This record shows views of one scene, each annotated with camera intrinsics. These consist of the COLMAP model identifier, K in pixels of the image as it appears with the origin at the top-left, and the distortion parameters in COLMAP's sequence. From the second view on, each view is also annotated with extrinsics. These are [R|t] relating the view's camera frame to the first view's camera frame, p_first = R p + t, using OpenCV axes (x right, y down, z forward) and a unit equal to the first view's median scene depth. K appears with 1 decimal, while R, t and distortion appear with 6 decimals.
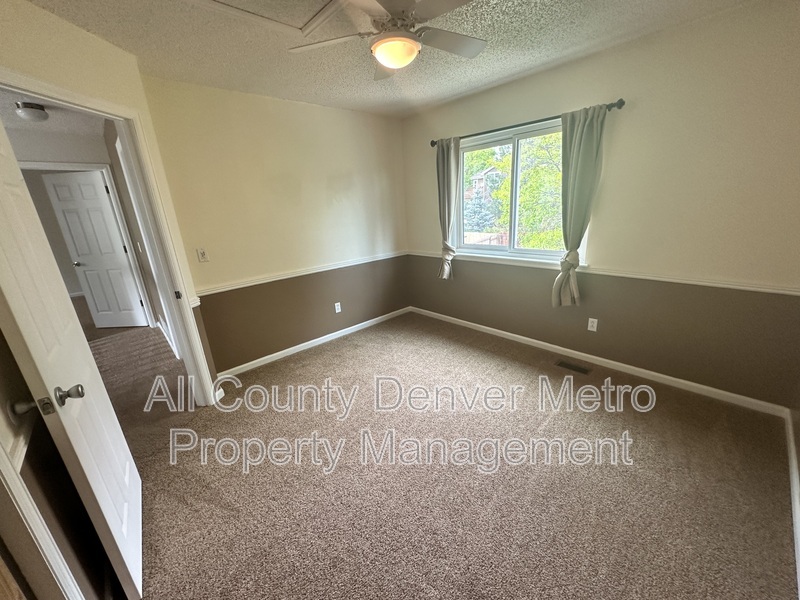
lens RADIAL K [[316.3, 0, 400.0], [0, 316.3, 300.0], [0, 0, 1]] dist [-0.001452, -0.000077]
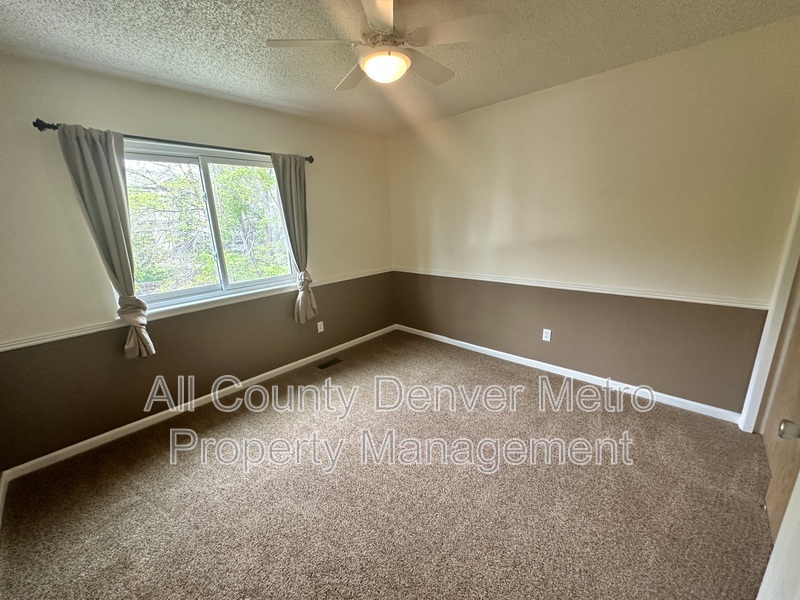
lens RADIAL K [[316.3, 0, 400.0], [0, 316.3, 300.0], [0, 0, 1]] dist [-0.001452, -0.000077]
pose [[-0.059034, -0.189064, 0.980189, -0.620023], [0.337347, 0.920357, 0.197840, -0.162018], [-0.939528, 0.342343, 0.009447, 0.664947]]
